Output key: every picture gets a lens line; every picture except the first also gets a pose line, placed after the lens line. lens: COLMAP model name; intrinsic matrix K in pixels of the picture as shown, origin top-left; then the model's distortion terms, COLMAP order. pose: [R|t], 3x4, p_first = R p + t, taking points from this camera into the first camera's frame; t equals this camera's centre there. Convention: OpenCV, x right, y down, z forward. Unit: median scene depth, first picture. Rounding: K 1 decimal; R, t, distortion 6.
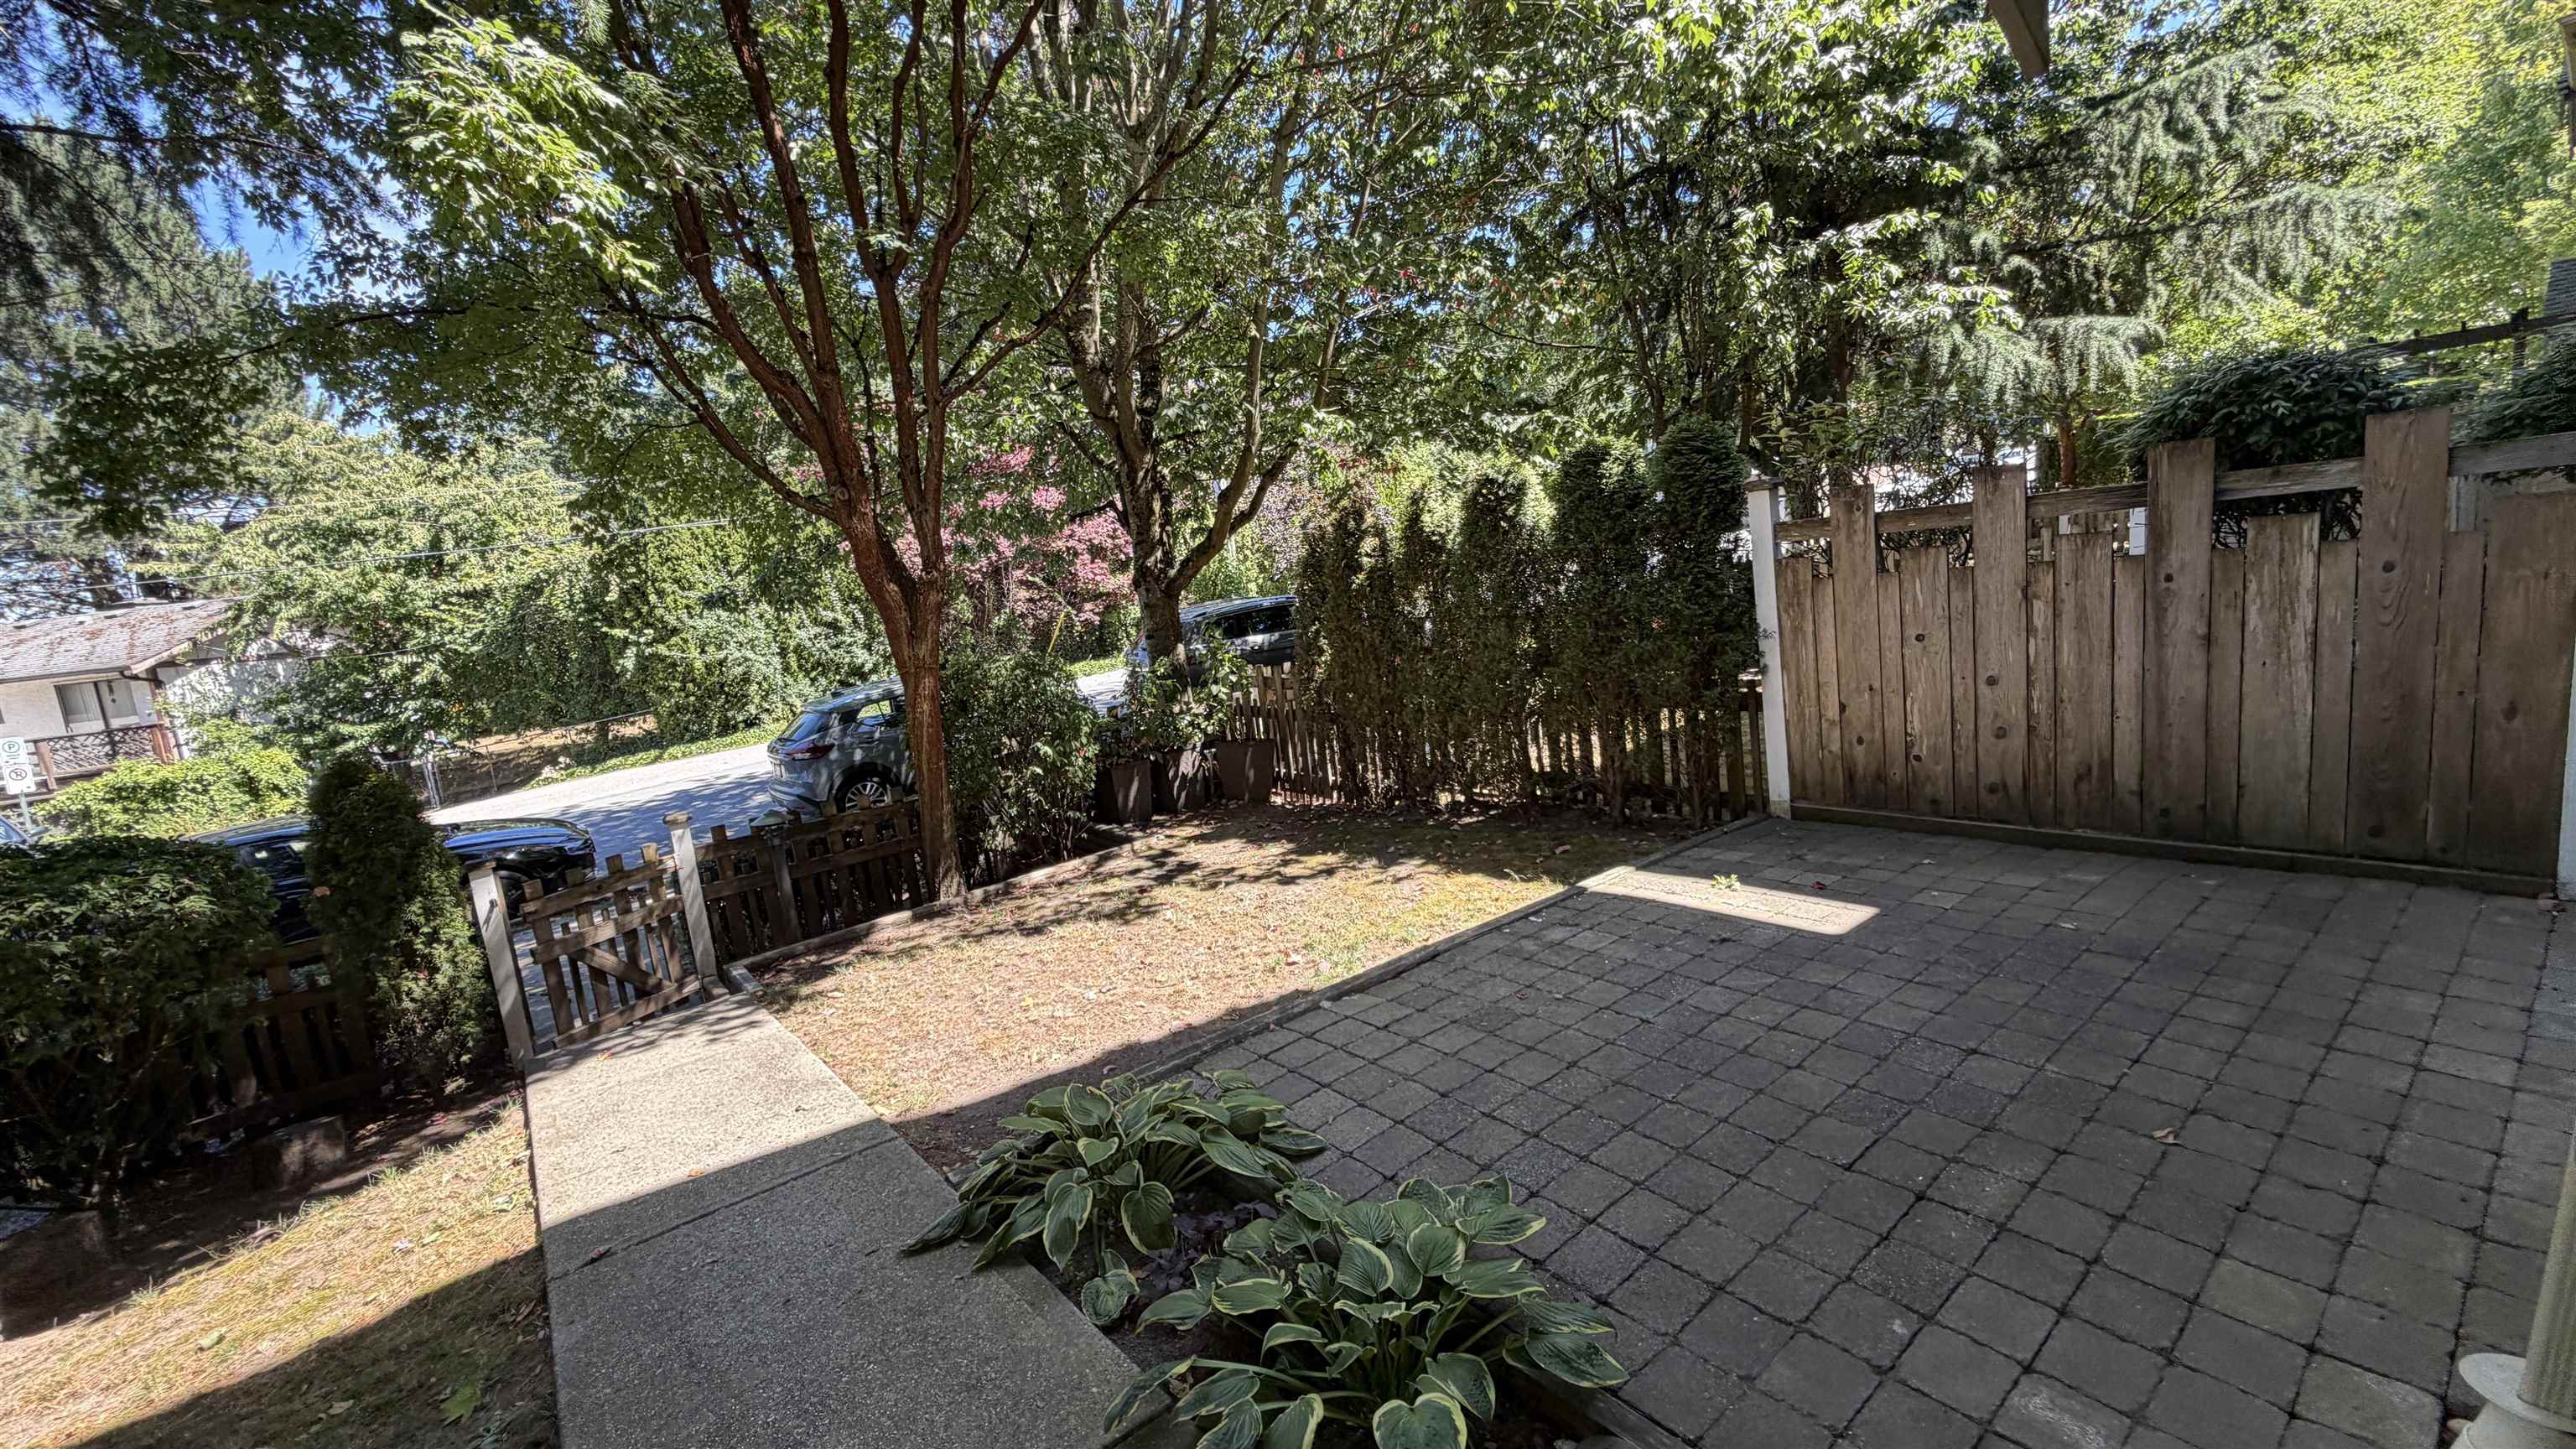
lens RADIAL K [[1021.4, 0, 1279.9], [0, 1021.4, 725.7], [0, 0, 1]] dist [-0.001005, -0.000211]
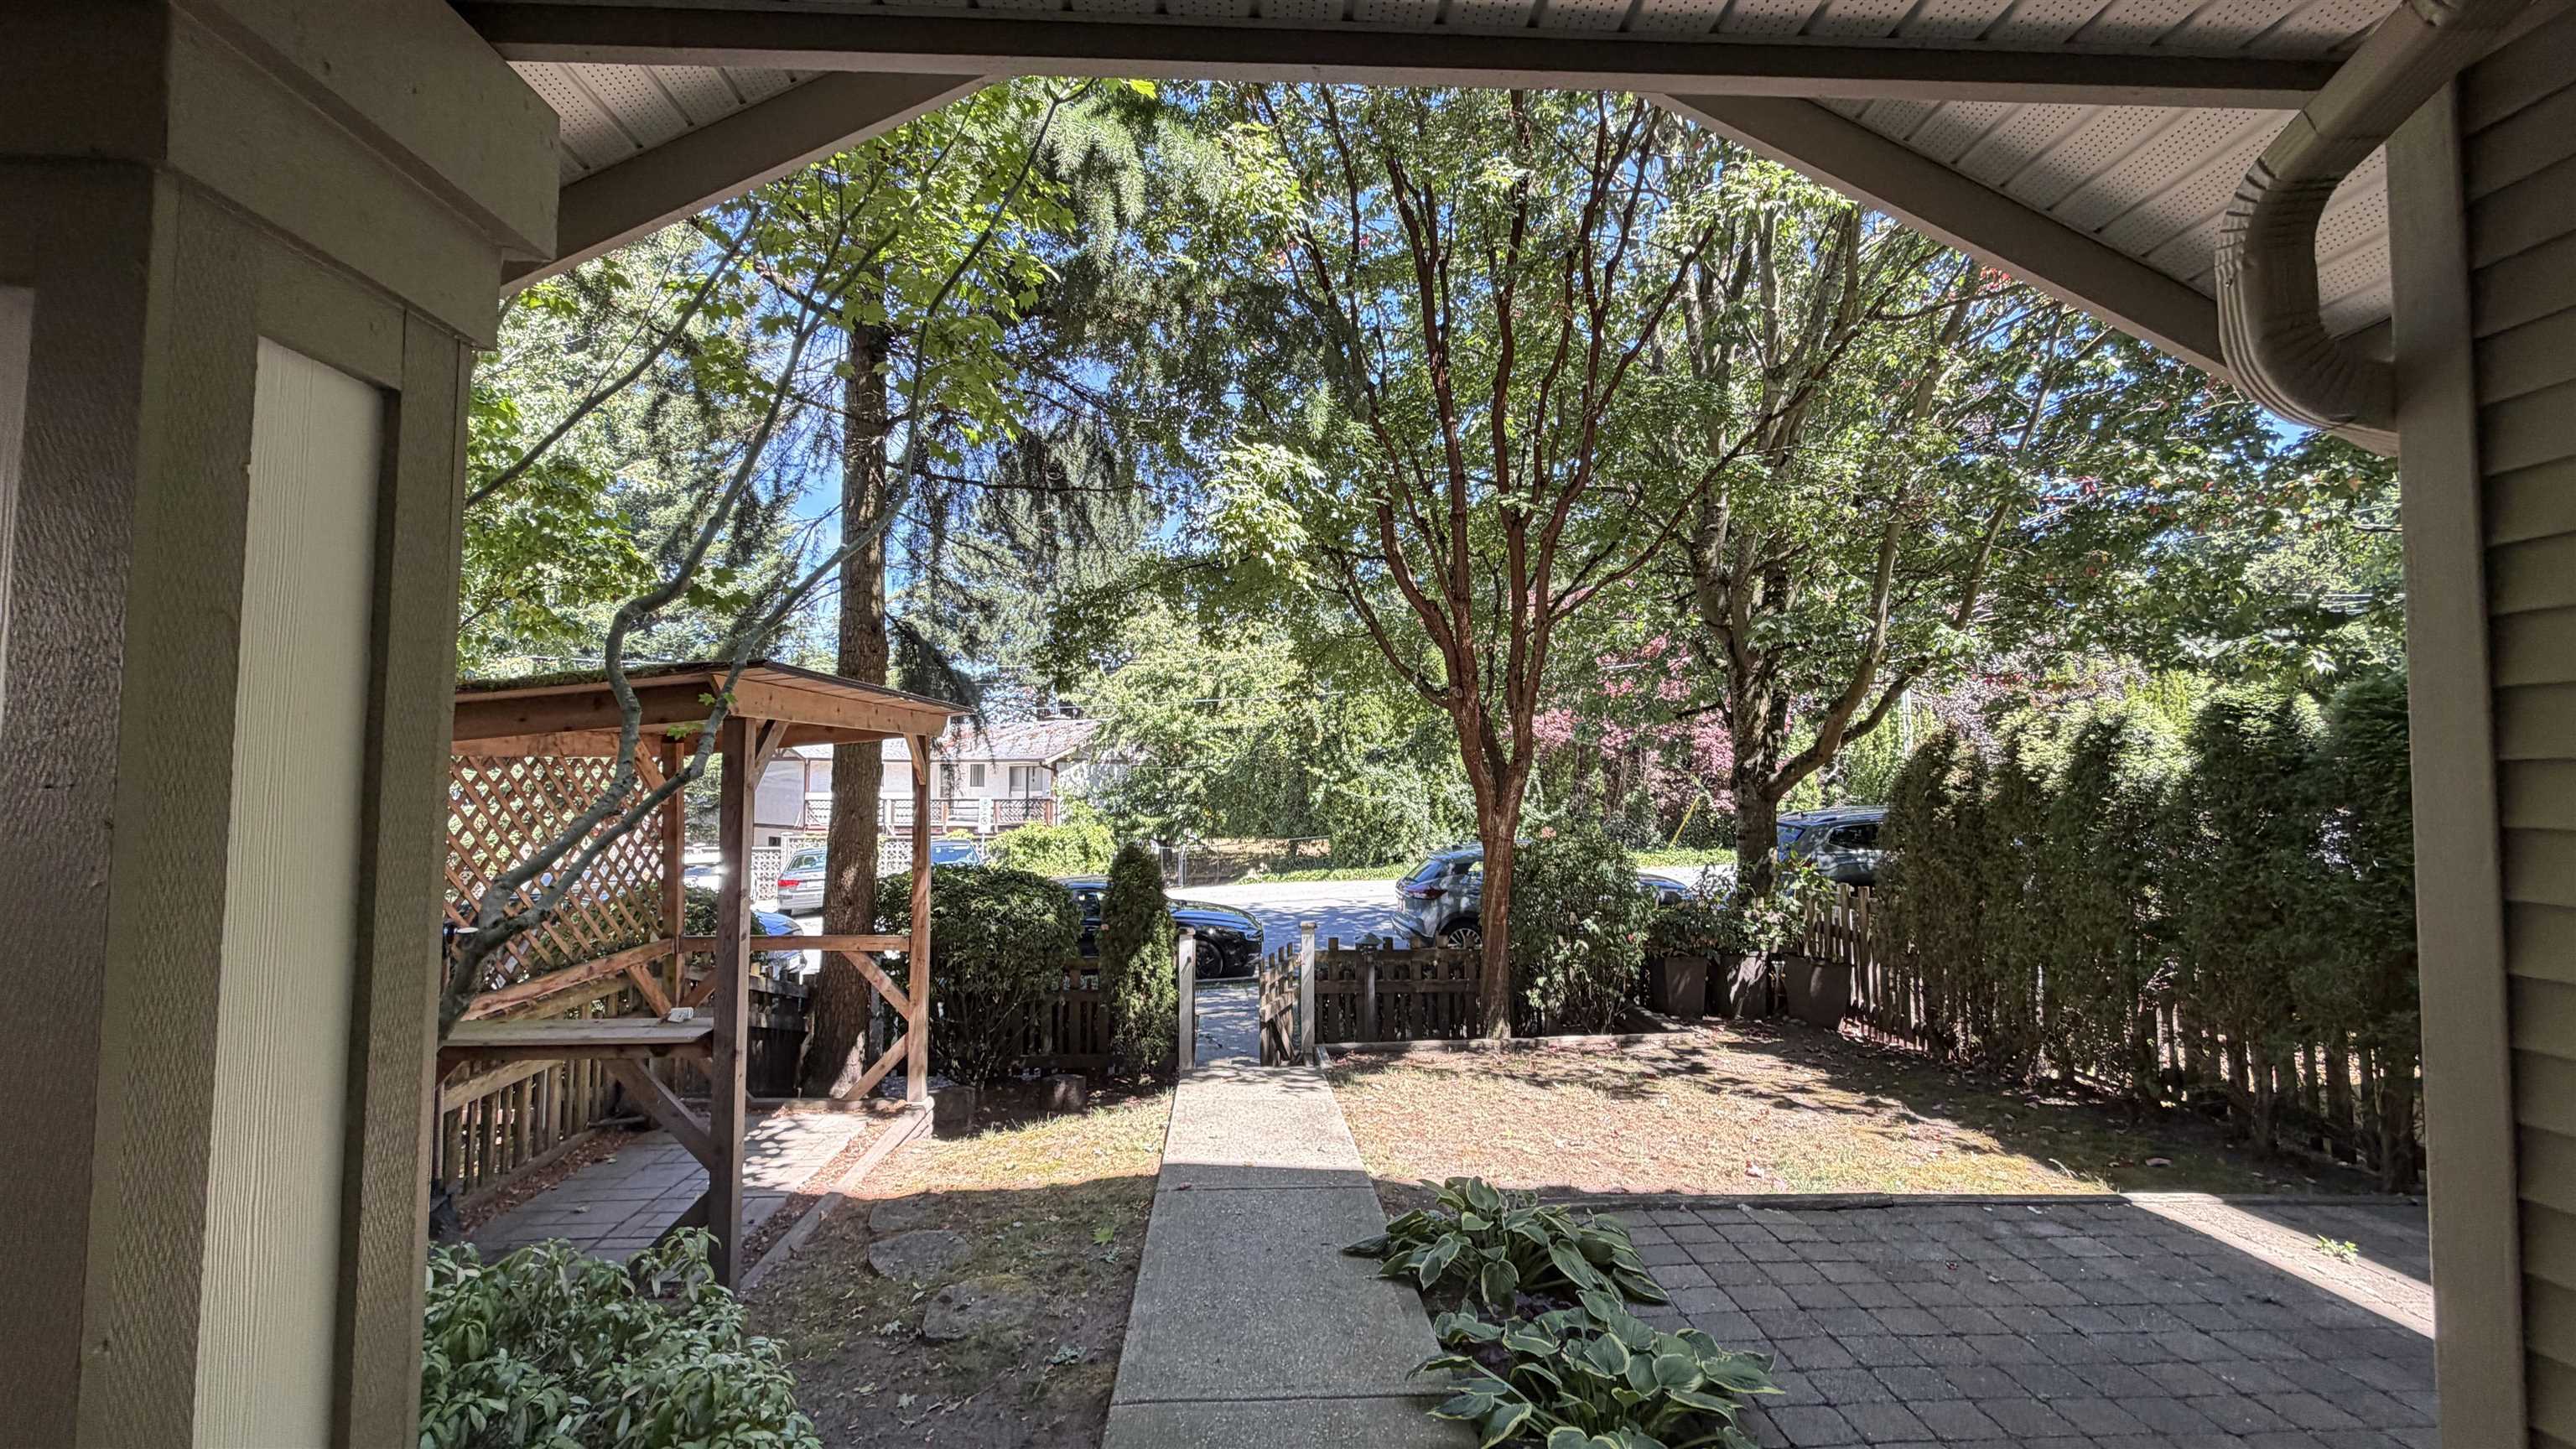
lens RADIAL K [[1021.4, 0, 1279.9], [0, 1021.4, 725.7], [0, 0, 1]] dist [-0.001005, -0.000211]
pose [[0.808896, 0.078268, -0.582719, 0.119757], [-0.172137, 0.979198, -0.107430, -0.012989], [0.562188, 0.187207, 0.805542, -0.121149]]
